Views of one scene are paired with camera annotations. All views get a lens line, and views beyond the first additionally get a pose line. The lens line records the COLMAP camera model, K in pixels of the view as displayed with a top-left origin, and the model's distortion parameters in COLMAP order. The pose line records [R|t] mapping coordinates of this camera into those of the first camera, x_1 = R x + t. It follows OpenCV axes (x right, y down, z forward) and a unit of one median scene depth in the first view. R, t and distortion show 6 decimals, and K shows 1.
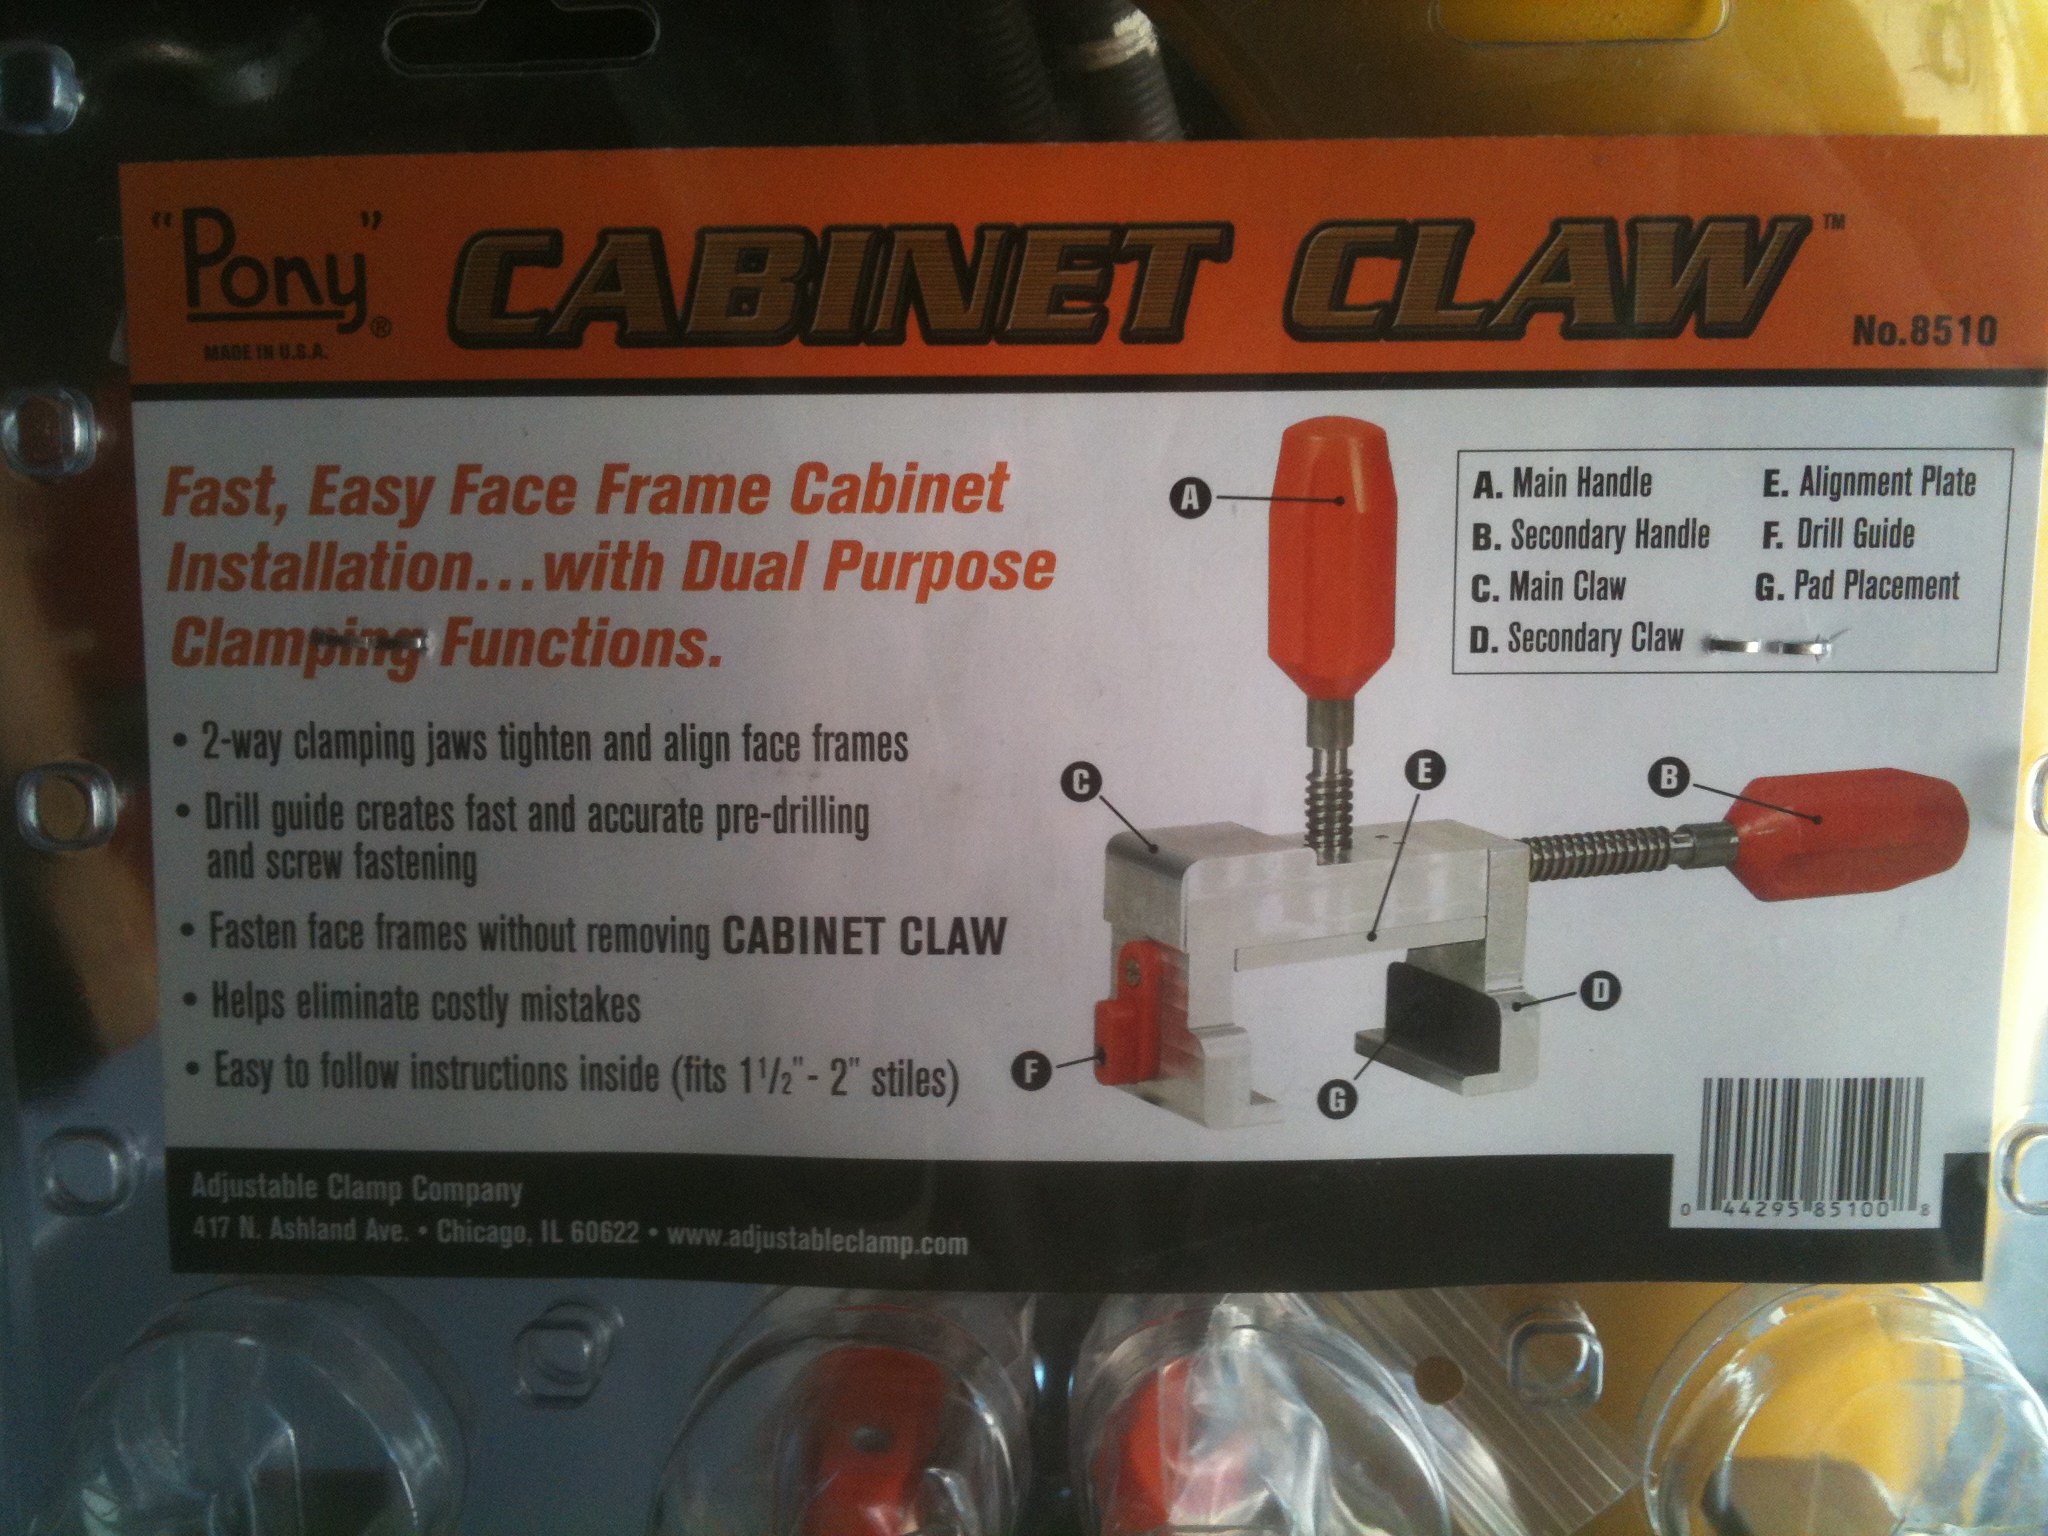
lens RADIAL K [[2233.4, 0, 1017.8], [0, 2233.4, 810.0], [0, 0, 1]] dist [0.176472, -0.669182]
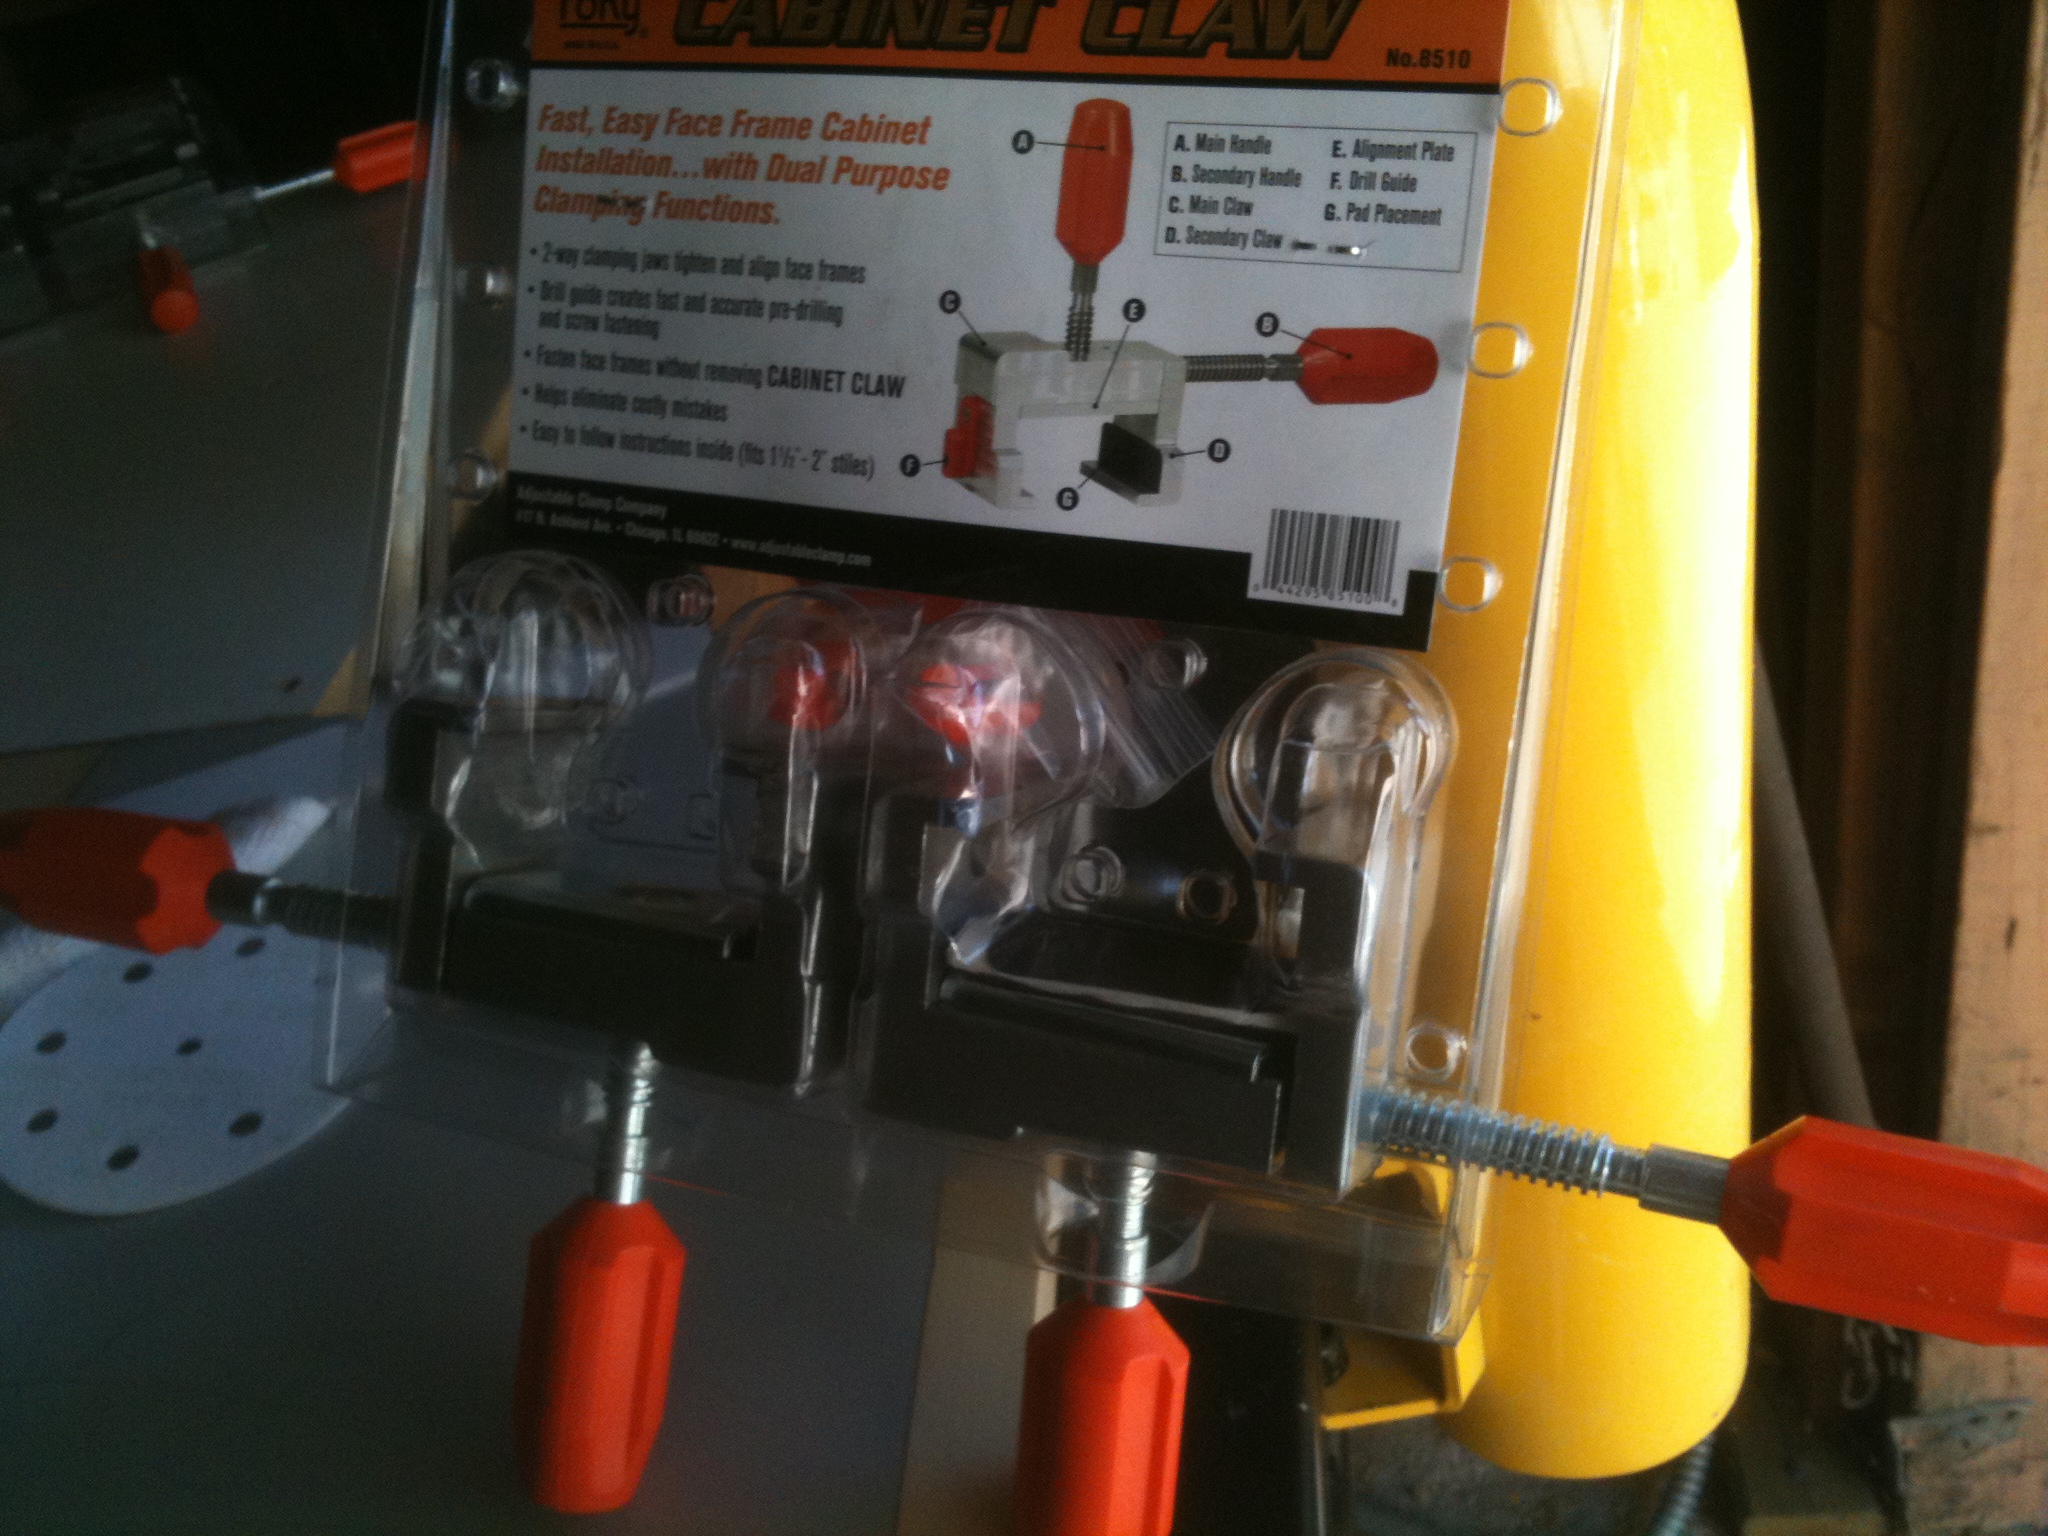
lens RADIAL K [[2233.4, 0, 1017.8], [0, 2233.4, 810.0], [0, 0, 1]] dist [0.176472, -0.669182]
pose [[0.928475, 0.148519, -0.340406, 0.745931], [-0.134721, 0.988817, 0.063962, 0.264792], [0.346099, -0.013527, 0.938101, -0.669530]]
